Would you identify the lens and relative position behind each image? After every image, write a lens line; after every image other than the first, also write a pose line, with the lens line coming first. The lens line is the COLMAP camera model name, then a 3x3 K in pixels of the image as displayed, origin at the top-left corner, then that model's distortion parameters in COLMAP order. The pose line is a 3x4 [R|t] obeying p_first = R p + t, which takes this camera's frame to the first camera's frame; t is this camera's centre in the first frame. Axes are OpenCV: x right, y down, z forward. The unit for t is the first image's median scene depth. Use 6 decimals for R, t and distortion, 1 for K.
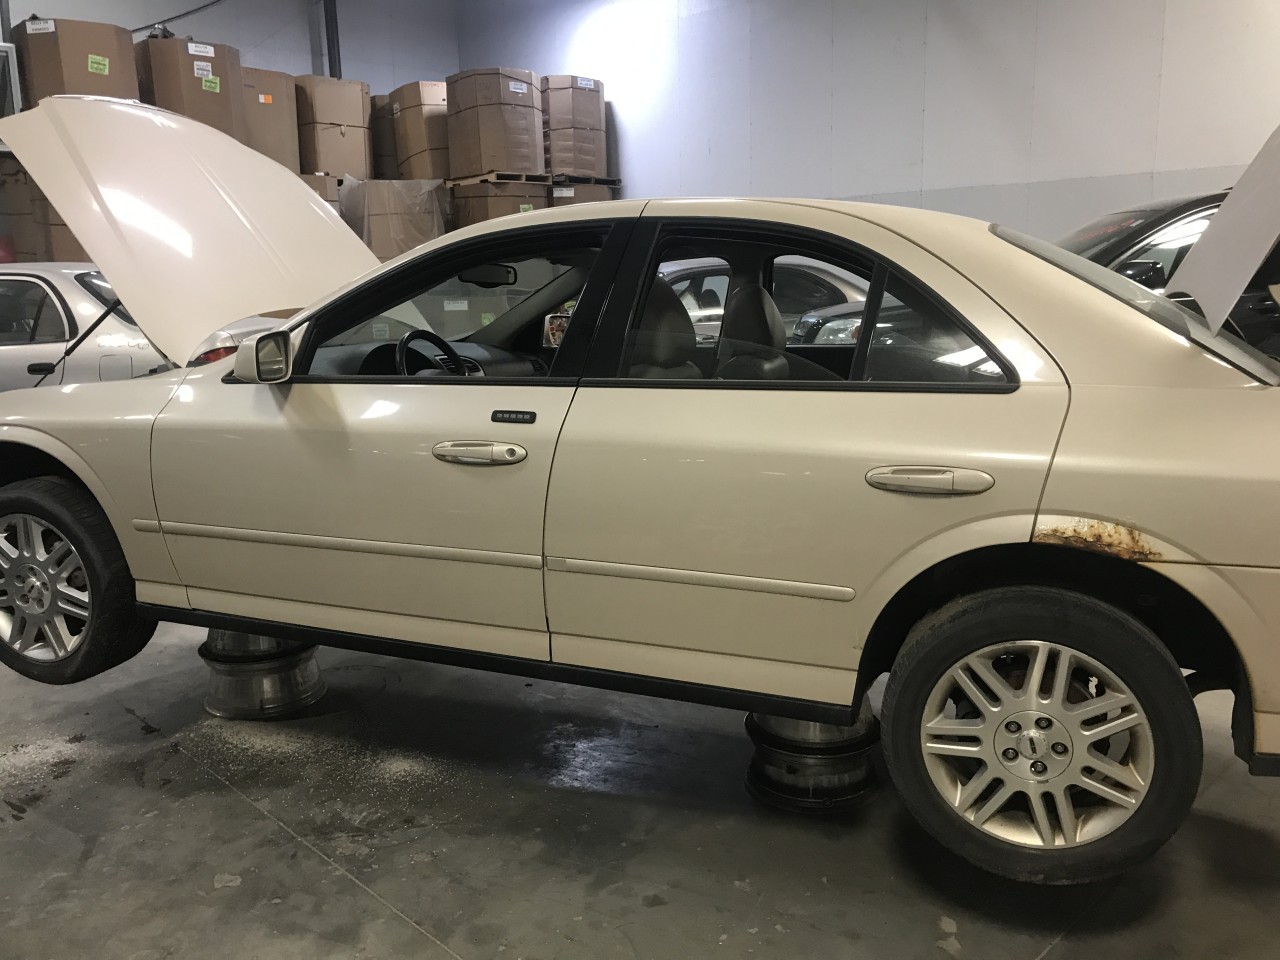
lens RADIAL K [[1046.2, 0, 640.0], [0, 1046.2, 480.0], [0, 0, 1]] dist [0.048289, -0.059905]
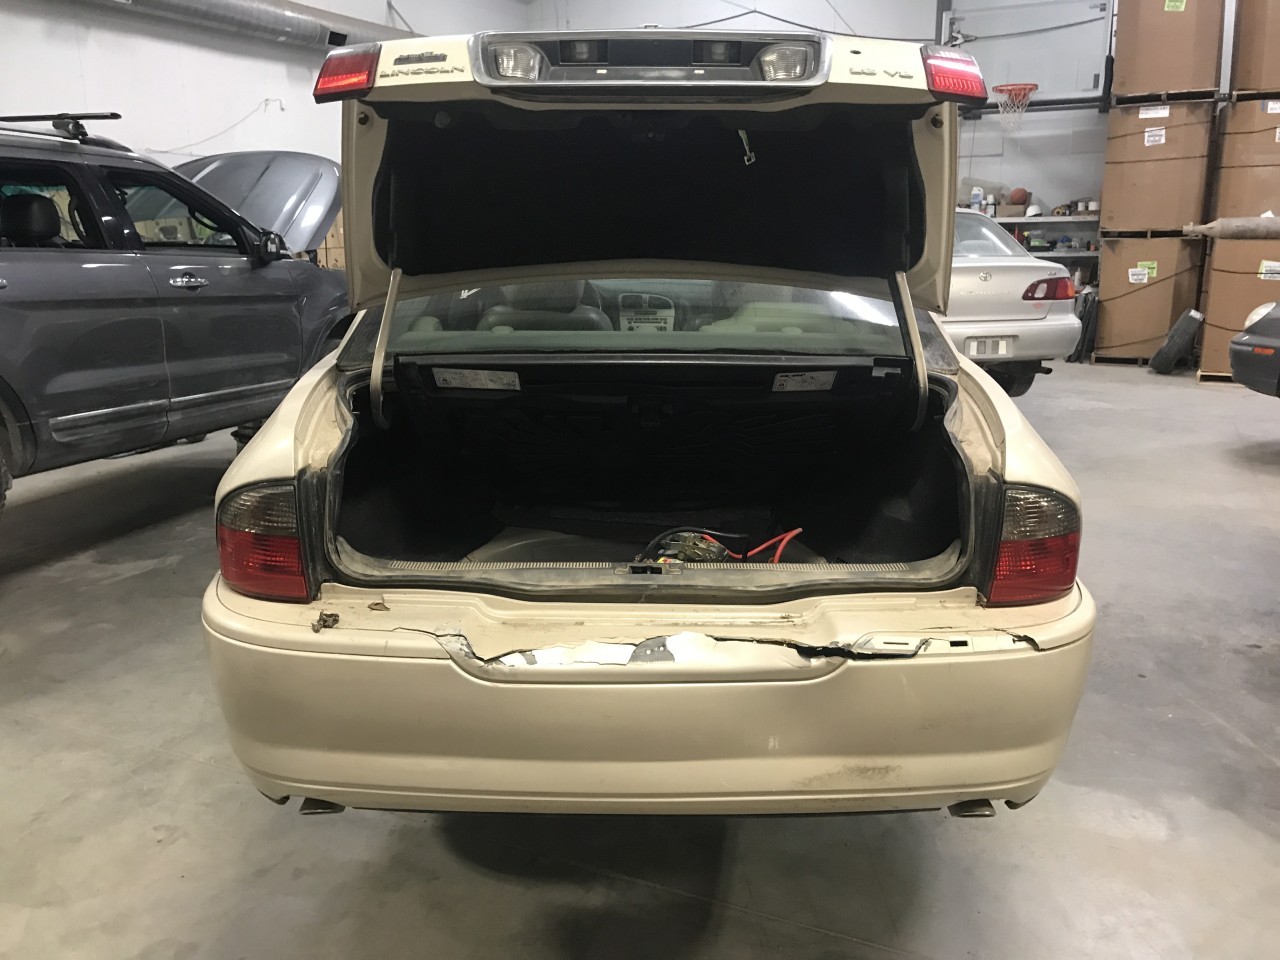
lens RADIAL K [[1046.2, 0, 640.0], [0, 1046.2, 480.0], [0, 0, 1]] dist [0.048289, -0.059905]
pose [[0.335158, 0.241438, -0.910701, 1.082572], [-0.176012, 0.965636, 0.191226, -0.142892], [0.925575, 0.096204, 0.366137, 0.548958]]
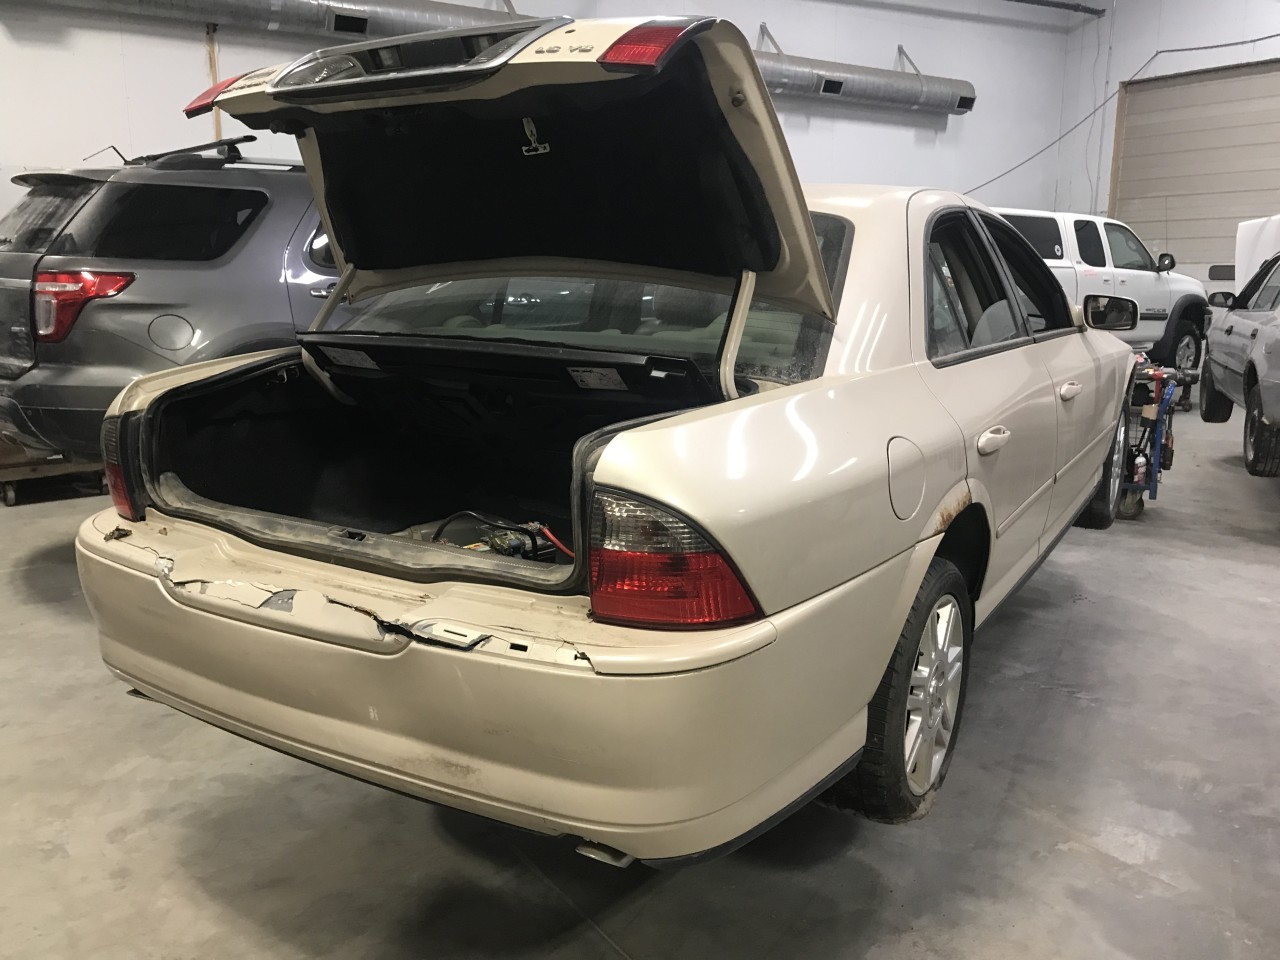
lens RADIAL K [[1041.1, 0, 640.0], [0, 1041.1, 480.0], [0, 0, 1]] dist [0.170120, -0.531109]
pose [[-0.199343, 0.209975, -0.957169, 1.115303], [-0.180592, 0.952171, 0.246490, -0.193197], [0.963145, 0.221993, -0.151889, 0.978476]]
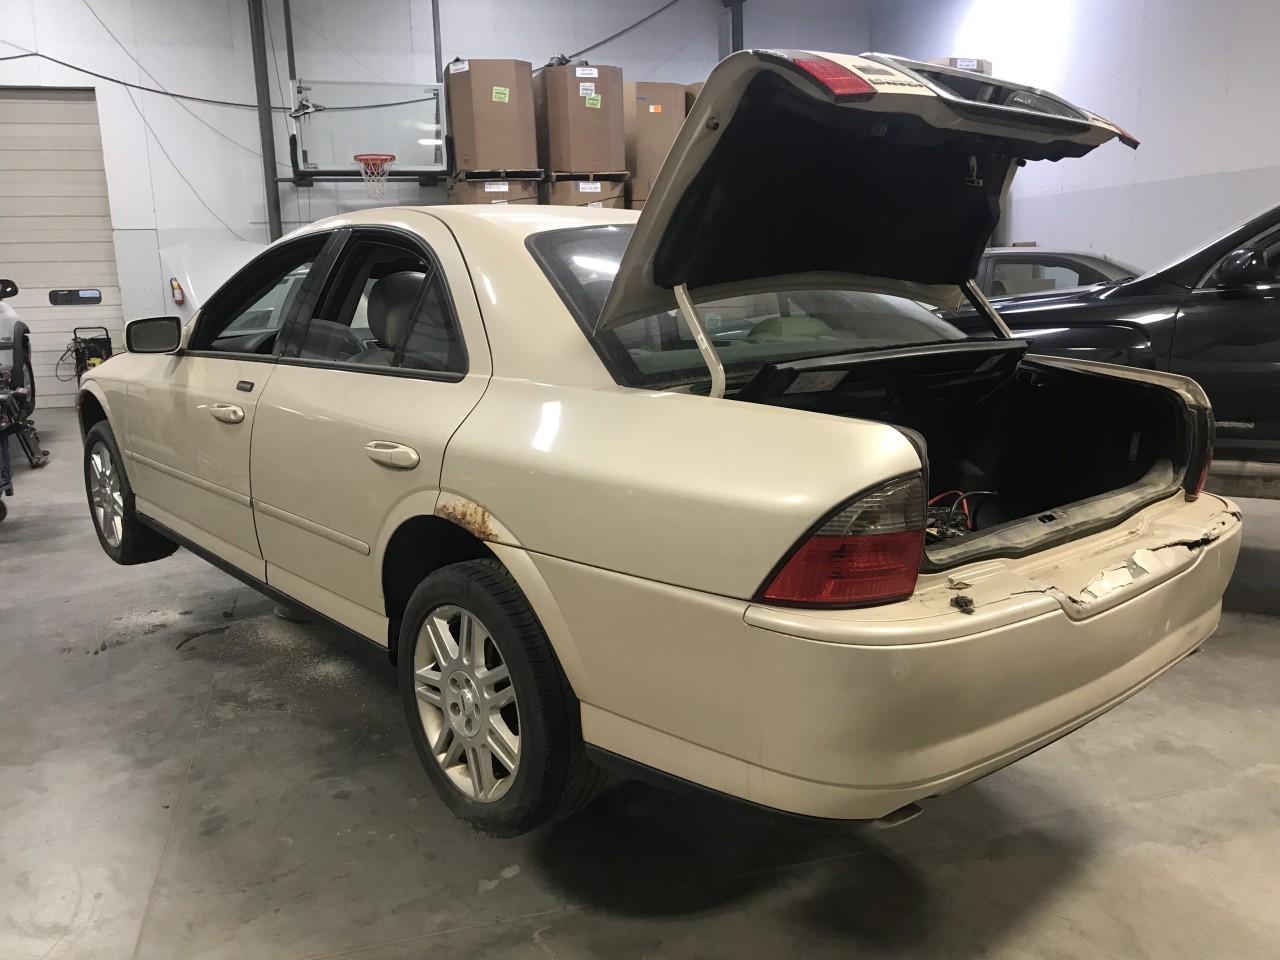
lens RADIAL K [[1058.7, 0, 640.0], [0, 1058.7, 480.0], [0, 0, 1]] dist [-0.001537, 0.001951]
pose [[0.875859, 0.087596, -0.474550, 0.695877], [-0.083624, 0.996060, 0.029518, -0.018535], [0.475266, 0.013830, 0.879733, 0.076631]]
